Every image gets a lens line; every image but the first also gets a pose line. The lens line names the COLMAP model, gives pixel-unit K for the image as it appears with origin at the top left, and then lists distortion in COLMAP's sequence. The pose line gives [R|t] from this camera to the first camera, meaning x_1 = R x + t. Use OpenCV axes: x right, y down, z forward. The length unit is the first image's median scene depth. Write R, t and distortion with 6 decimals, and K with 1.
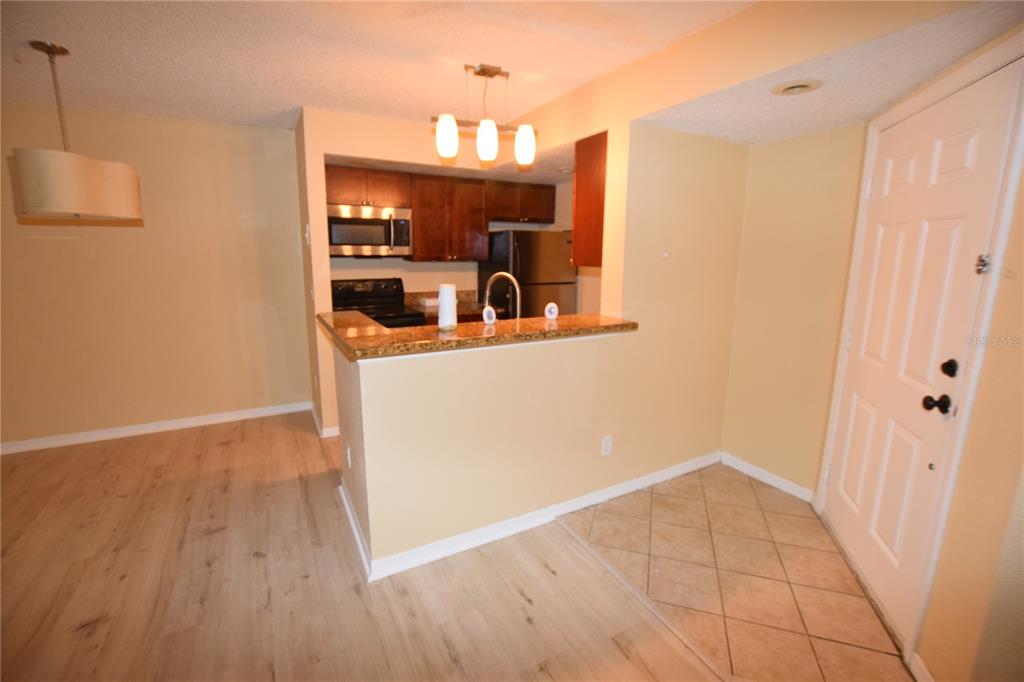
lens RADIAL K [[451.8, 0, 494.6], [0, 451.8, 322.9], [0, 0, 1]] dist [-0.028468, 0.003029]
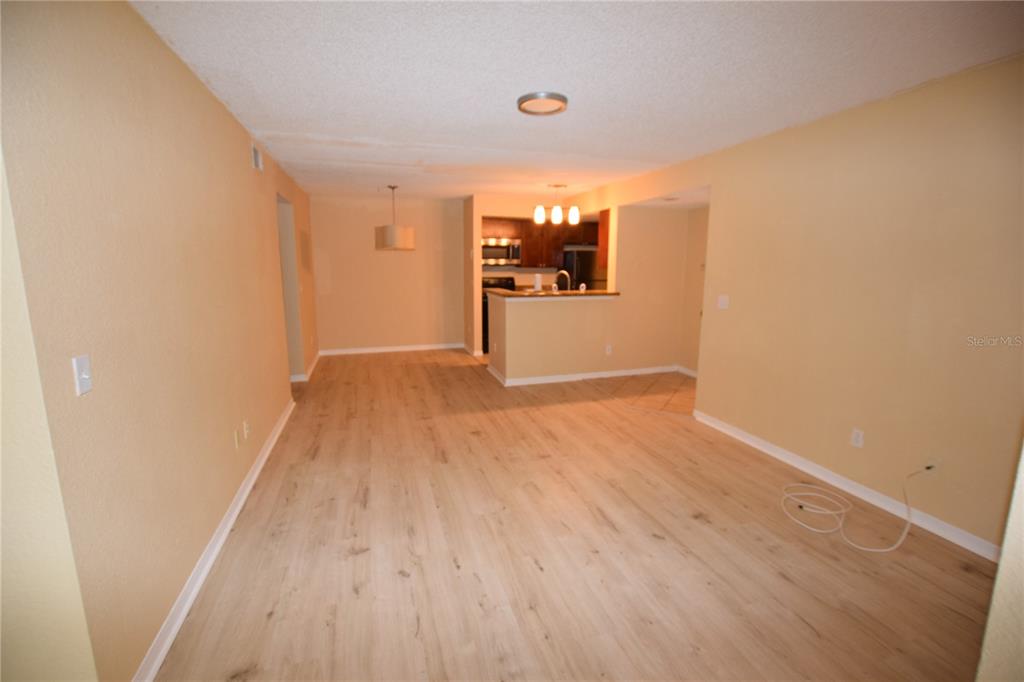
lens RADIAL K [[451.8, 0, 509.4], [0, 451.8, 334.2], [0, 0, 1]] dist [-0.028468, 0.003029]
pose [[0.984210, 0.025923, -0.175097, 0.120682], [-0.026242, 0.999655, 0.000492, 0.159405], [0.175050, 0.004111, 0.984551, -0.964371]]
